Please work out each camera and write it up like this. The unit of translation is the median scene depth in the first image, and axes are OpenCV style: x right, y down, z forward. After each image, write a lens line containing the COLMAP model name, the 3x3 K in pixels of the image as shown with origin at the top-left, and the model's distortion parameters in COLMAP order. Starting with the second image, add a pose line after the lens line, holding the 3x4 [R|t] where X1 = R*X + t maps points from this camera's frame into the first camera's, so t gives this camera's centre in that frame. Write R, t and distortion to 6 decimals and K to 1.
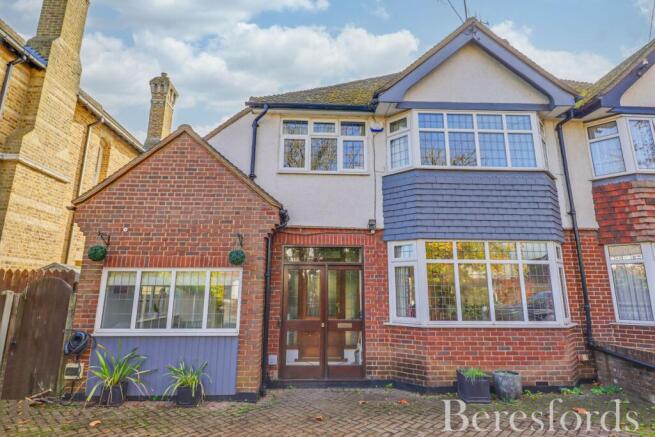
lens RADIAL K [[361.4, 0, 328.0], [0, 361.4, 208.2], [0, 0, 1]] dist [-0.006039, -0.001423]
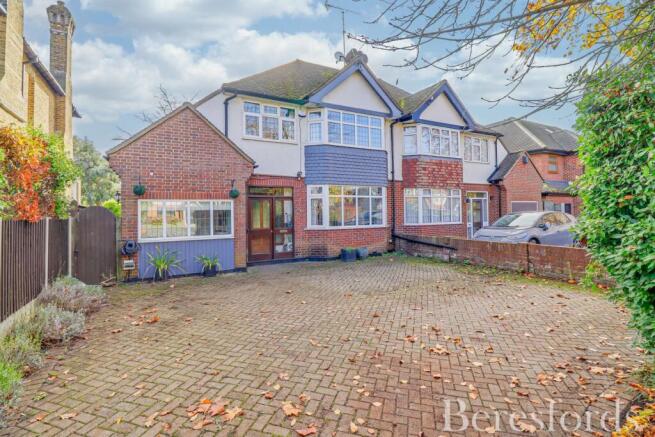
lens RADIAL K [[308.8, 0, 328.6], [0, 308.8, 209.0], [0, 0, 1]] dist [0.001760, -0.014337]
pose [[0.897183, -0.012025, 0.441495, -0.416313], [-0.080831, 0.978275, 0.190906, -0.089194], [-0.434199, -0.206964, 0.876720, -0.401482]]
